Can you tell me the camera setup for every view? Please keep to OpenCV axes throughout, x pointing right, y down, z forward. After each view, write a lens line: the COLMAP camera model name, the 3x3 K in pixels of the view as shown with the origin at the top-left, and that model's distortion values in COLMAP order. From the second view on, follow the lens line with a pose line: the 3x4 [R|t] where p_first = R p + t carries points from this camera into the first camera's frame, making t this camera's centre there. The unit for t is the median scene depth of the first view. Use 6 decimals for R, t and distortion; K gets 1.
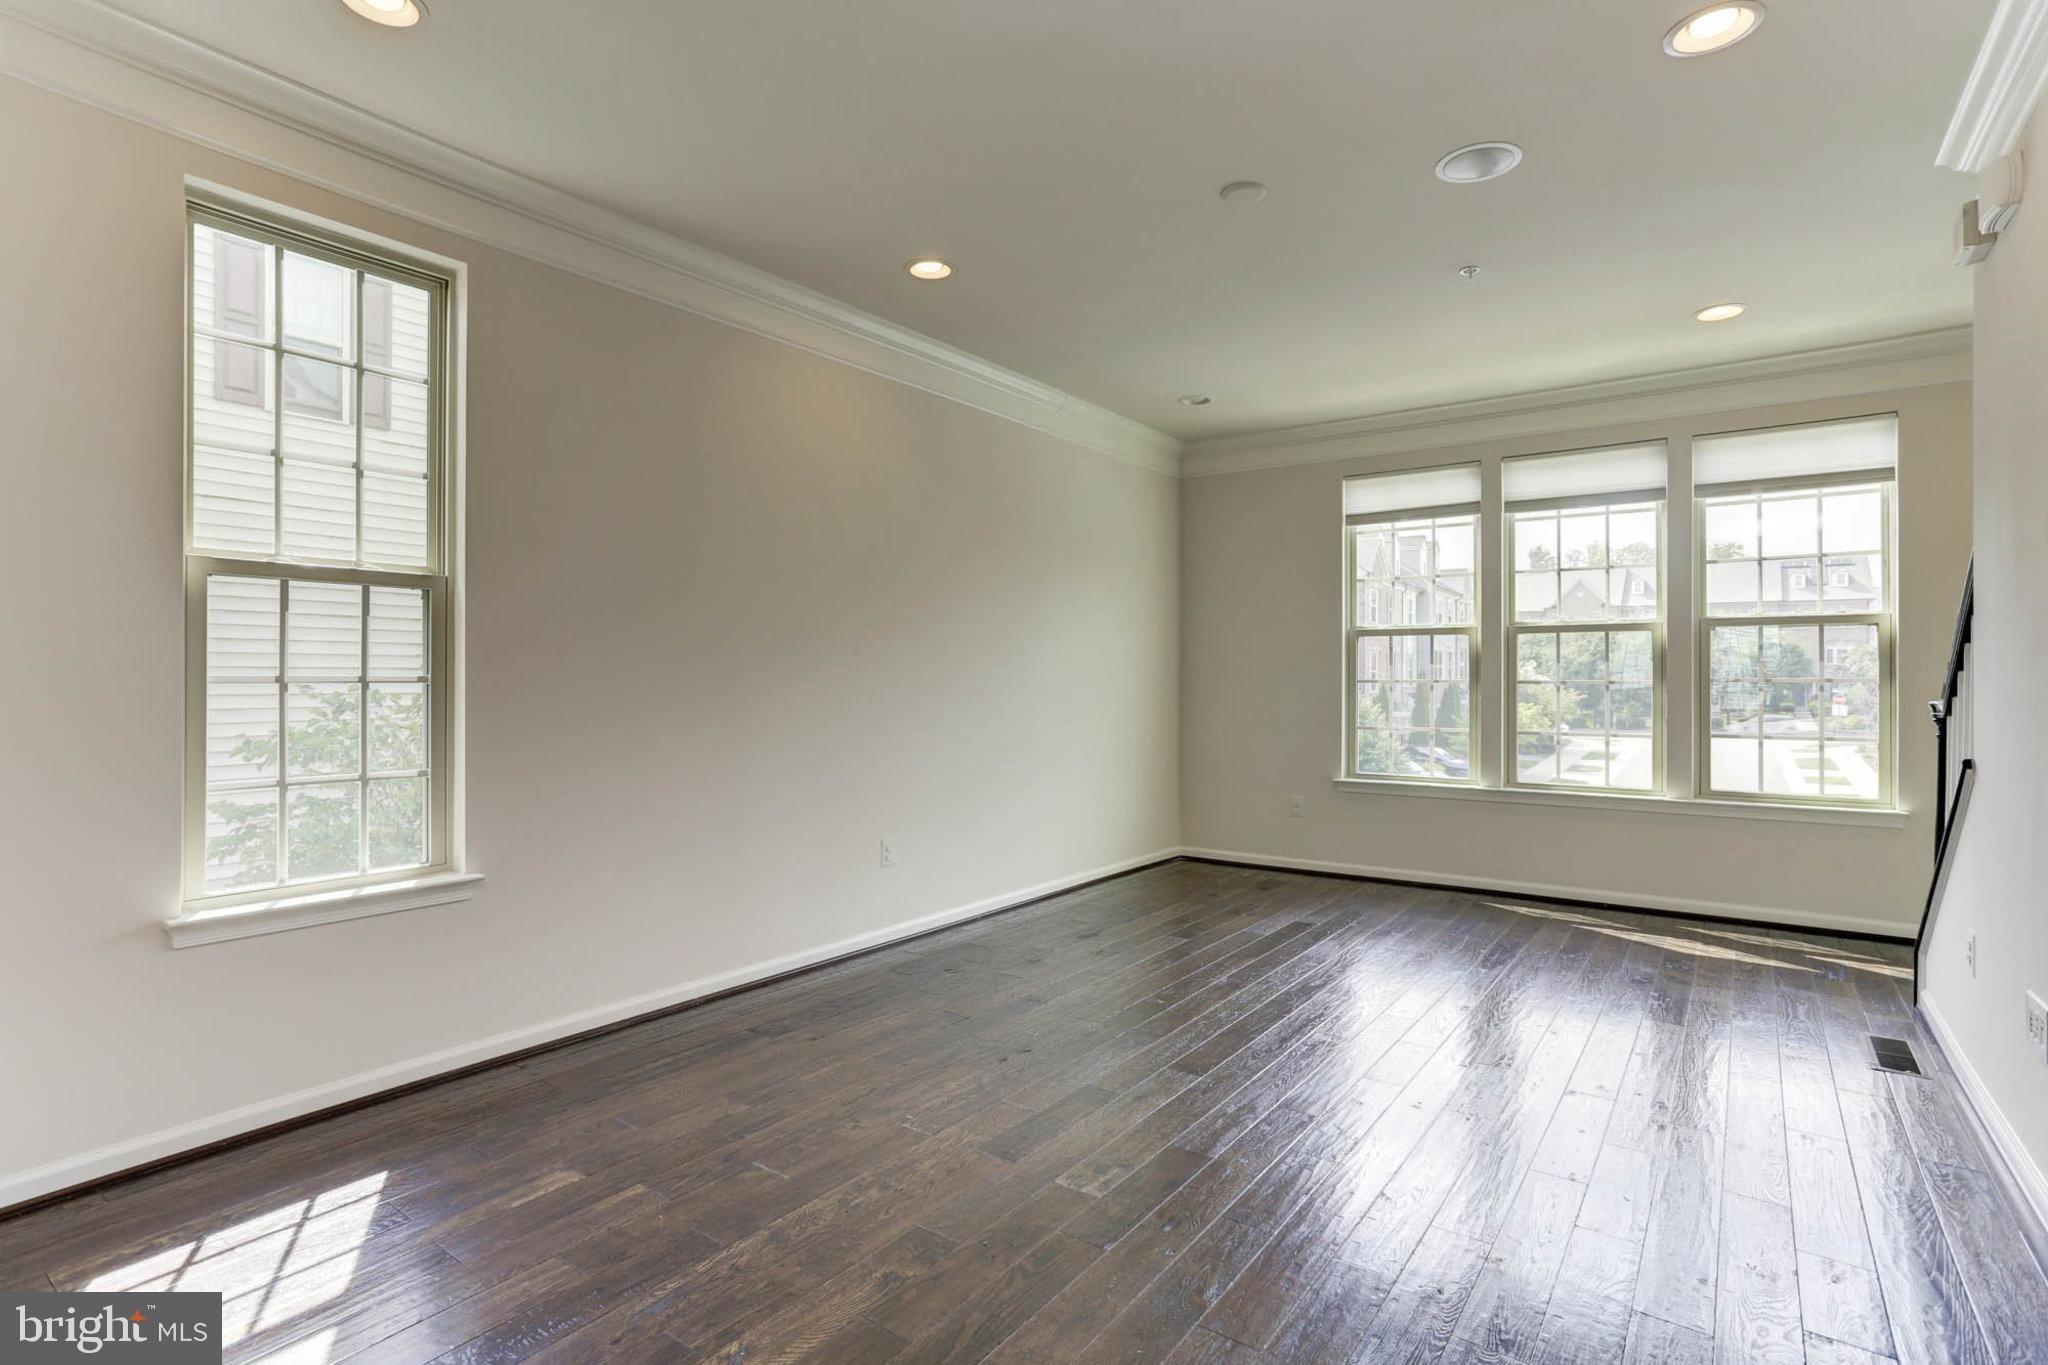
lens RADIAL K [[1010.8, 0, 1016.5], [0, 1010.8, 662.2], [0, 0, 1]] dist [-0.046851, 0.025570]
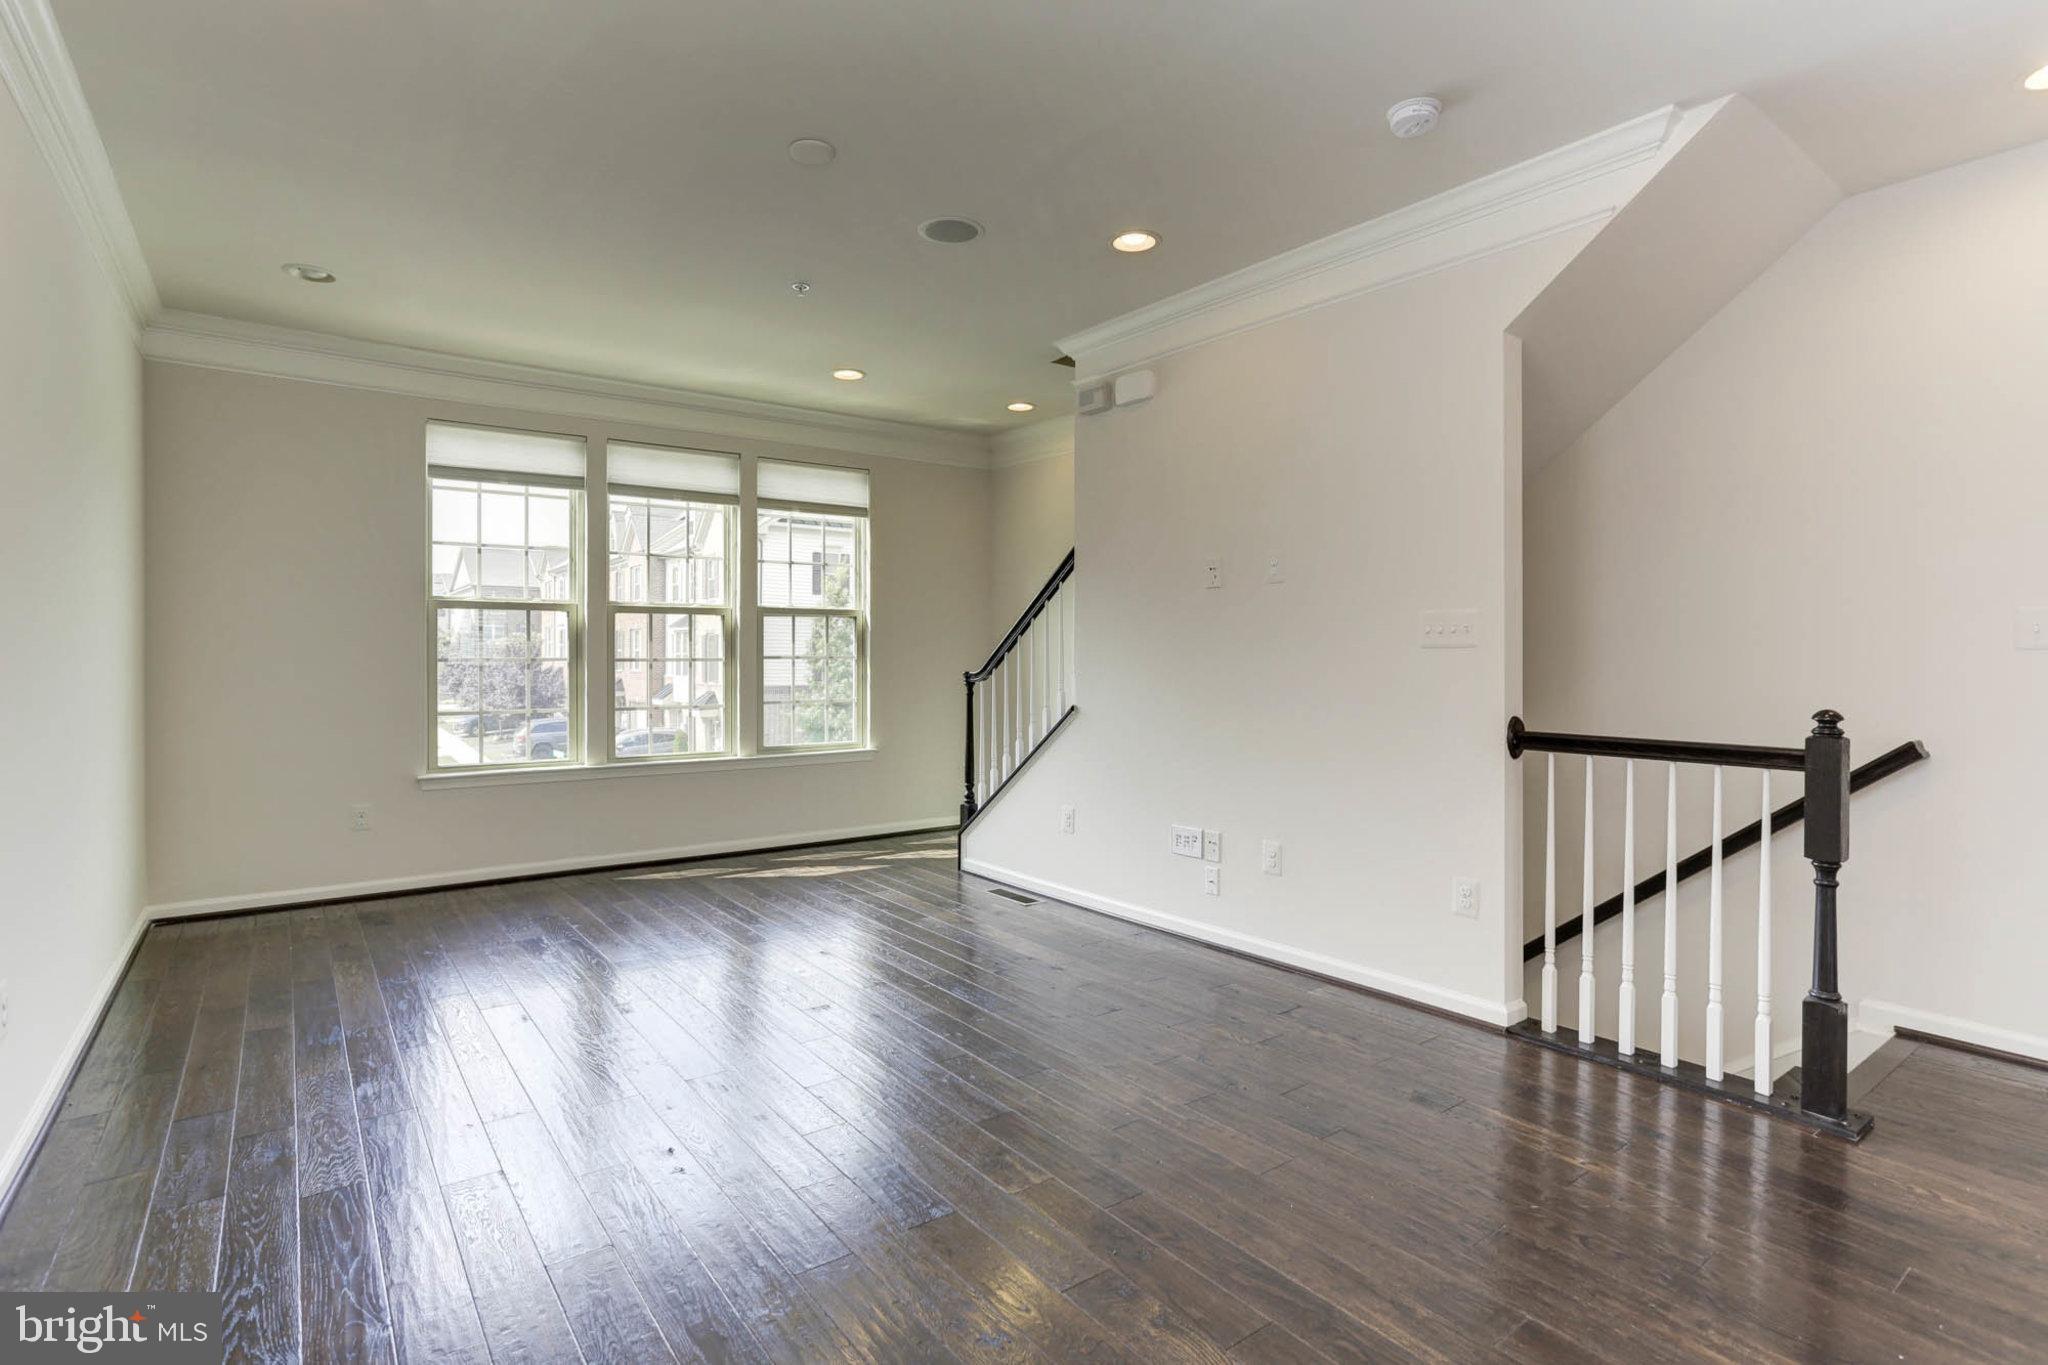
lens RADIAL K [[1010.8, 0, 1016.5], [0, 1010.8, 662.2], [0, 0, 1]] dist [-0.046851, 0.025570]
pose [[0.282280, -0.008128, 0.959298, -0.367170], [-0.016282, 0.999779, 0.013262, 0.001630], [-0.959194, -0.019363, 0.282085, 0.313370]]
